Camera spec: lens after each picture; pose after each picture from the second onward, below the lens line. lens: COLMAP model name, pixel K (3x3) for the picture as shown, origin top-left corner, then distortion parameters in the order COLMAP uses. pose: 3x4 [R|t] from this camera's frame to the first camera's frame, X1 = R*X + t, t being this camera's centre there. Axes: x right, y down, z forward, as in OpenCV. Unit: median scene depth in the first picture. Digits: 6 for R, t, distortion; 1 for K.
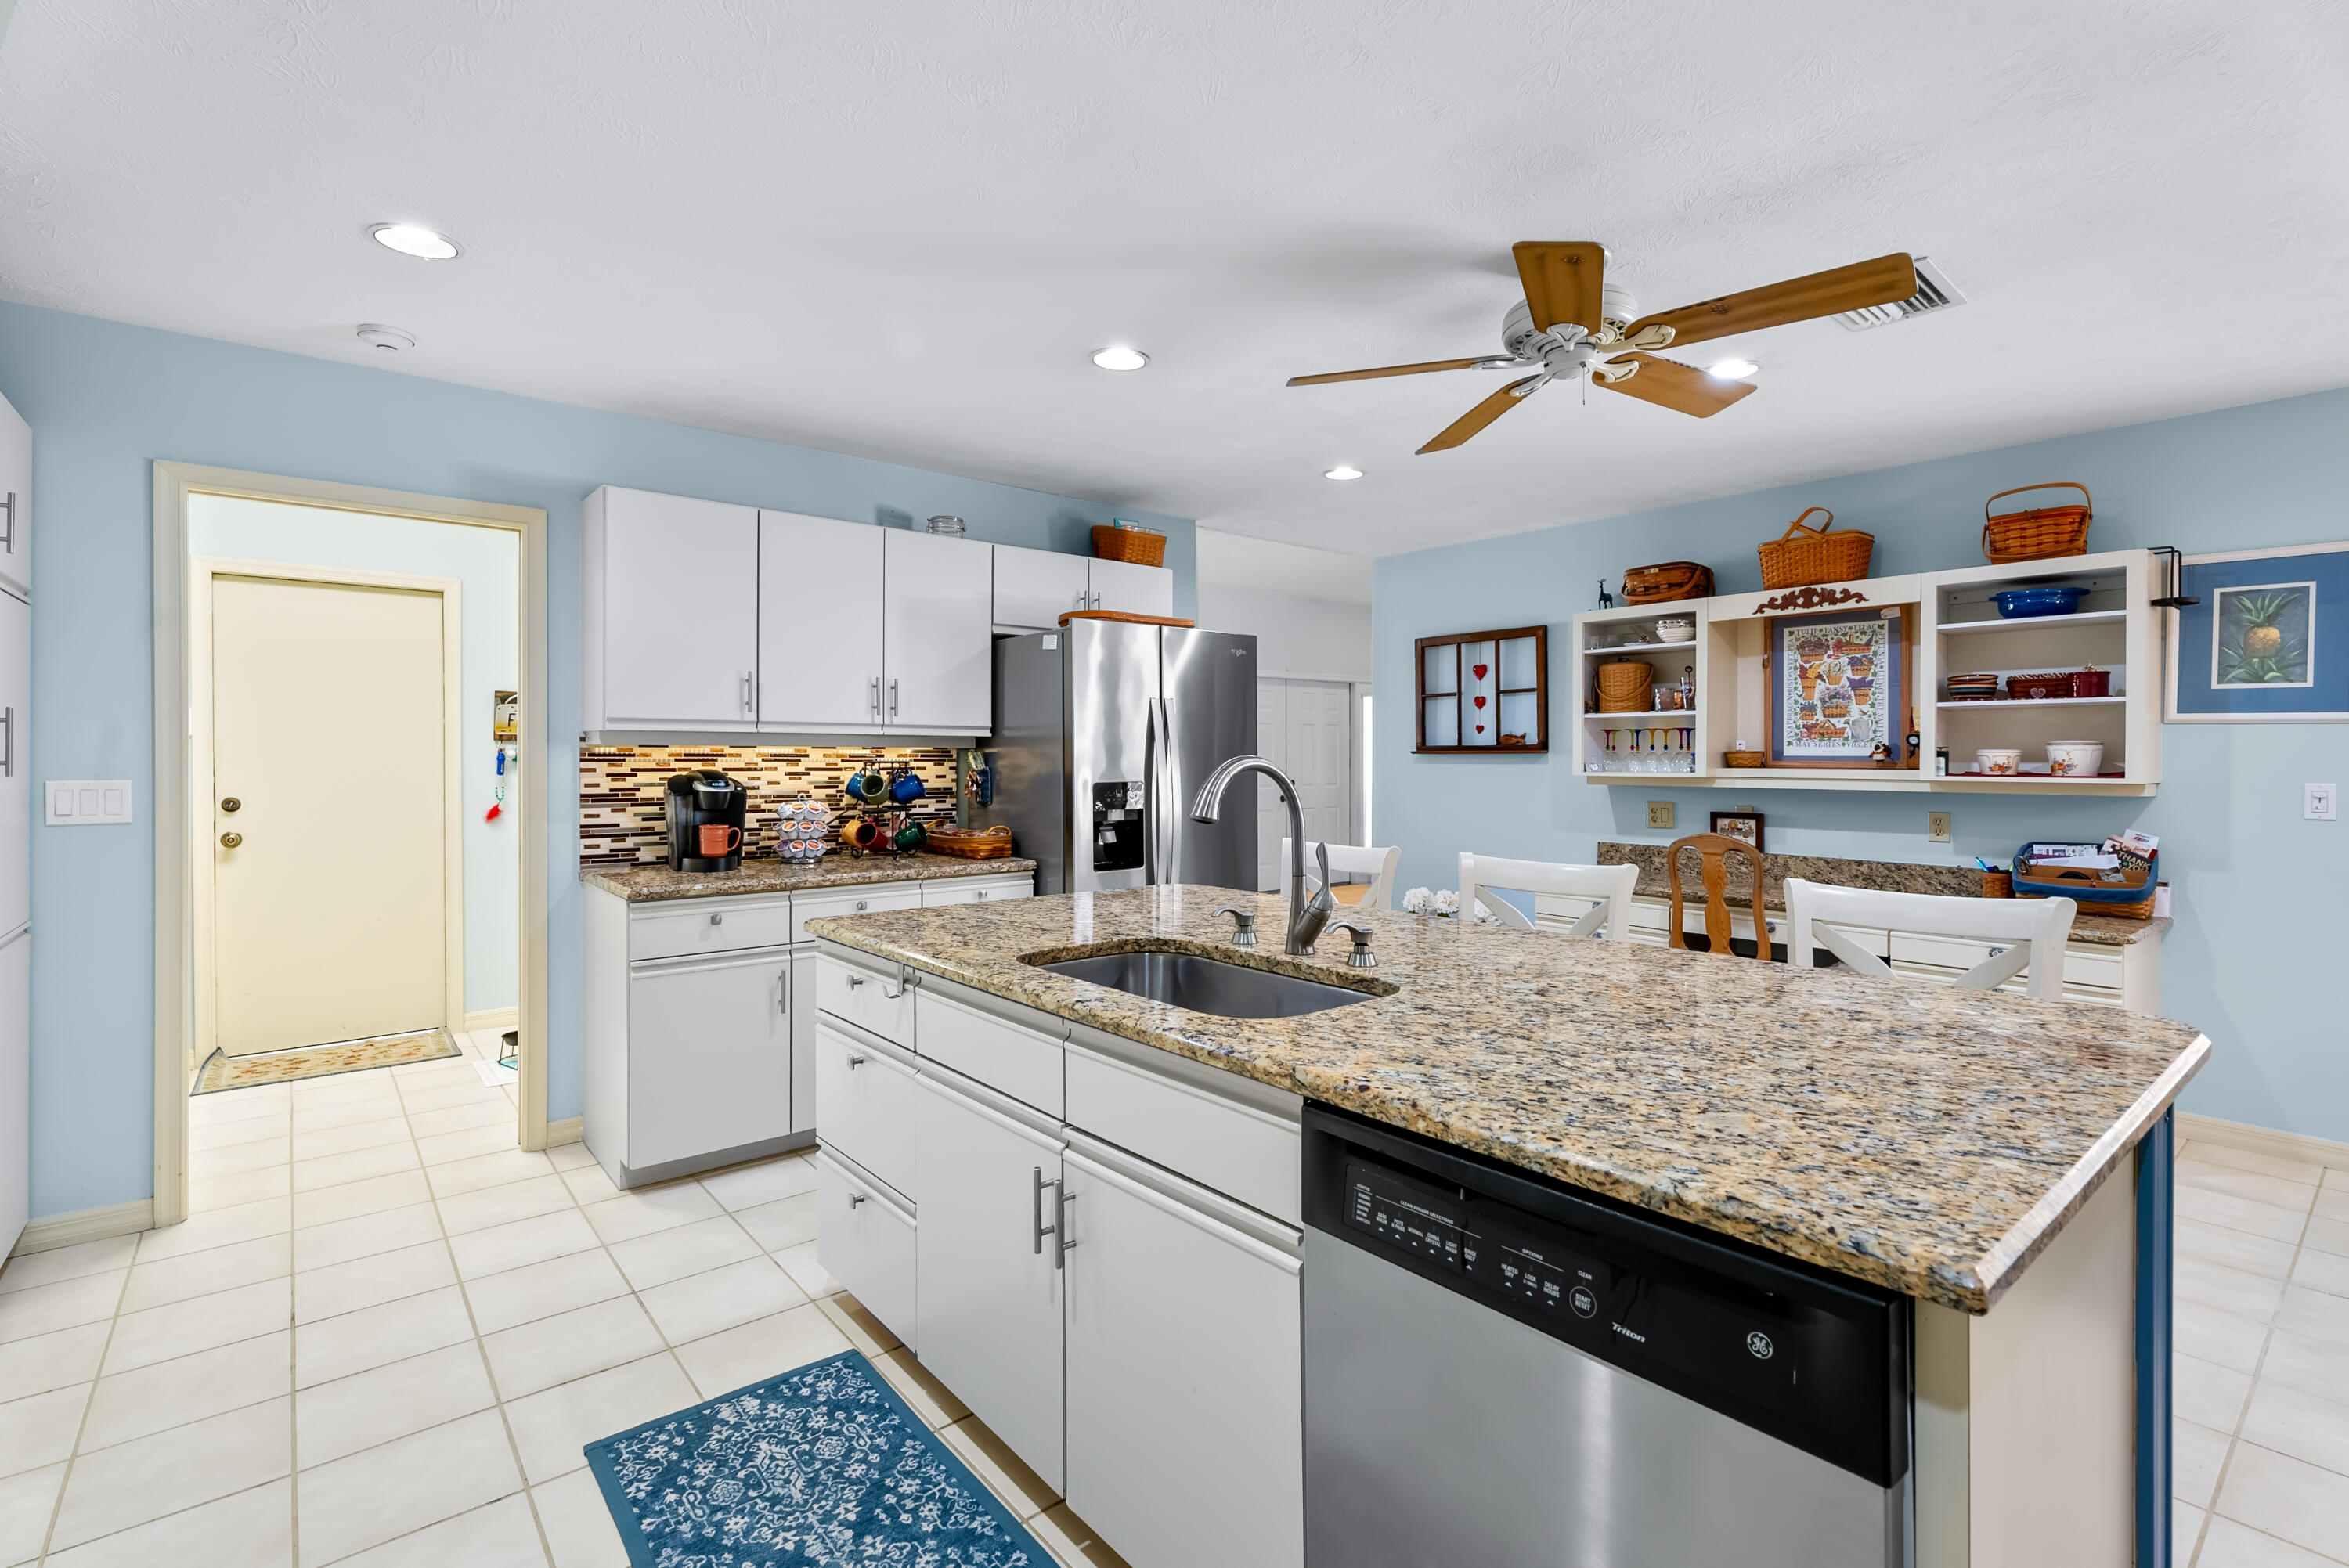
lens RADIAL K [[1056.0, 0, 1170.3], [0, 1056.0, 759.8], [0, 0, 1]] dist [0.001671, 0.000172]
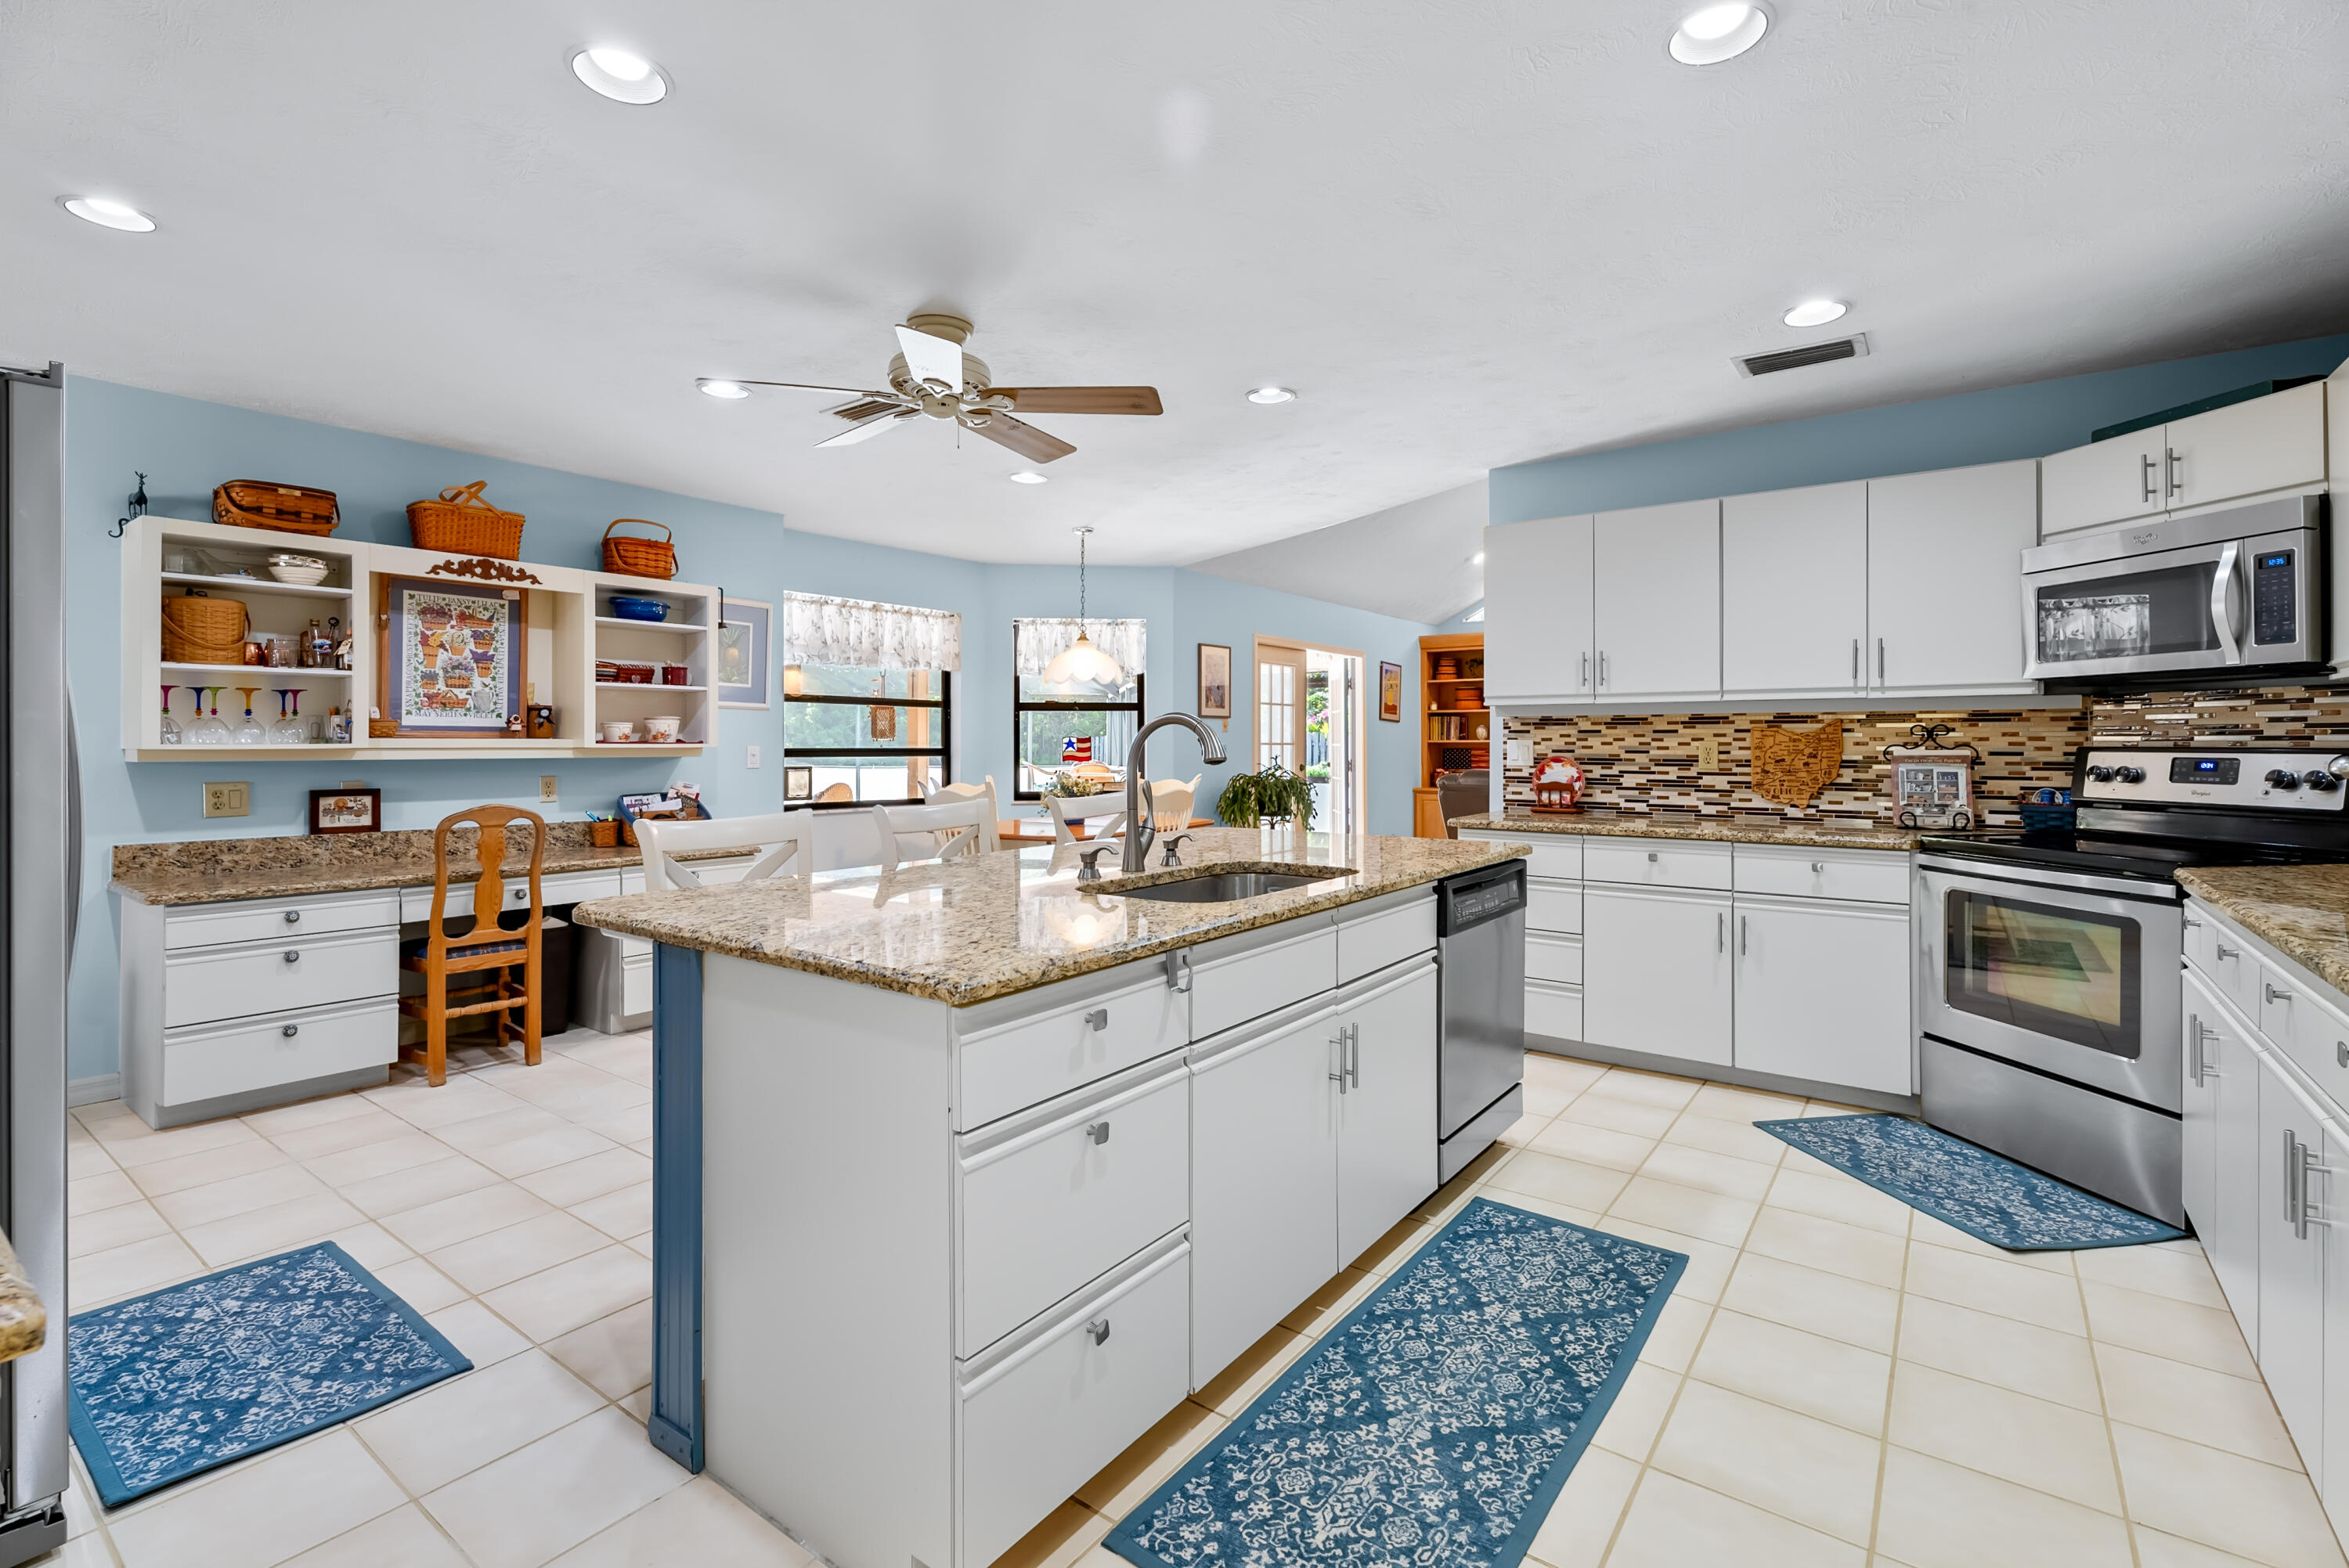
lens RADIAL K [[1056.0, 0, 1170.8], [0, 1056.0, 738.1], [0, 0, 1]] dist [0.001671, 0.000172]
pose [[-0.230303, 0.004896, 0.973107, -0.531471], [0.002285, 0.999987, -0.004491, 0.014452], [-0.973116, 0.001189, -0.230311, 0.596381]]
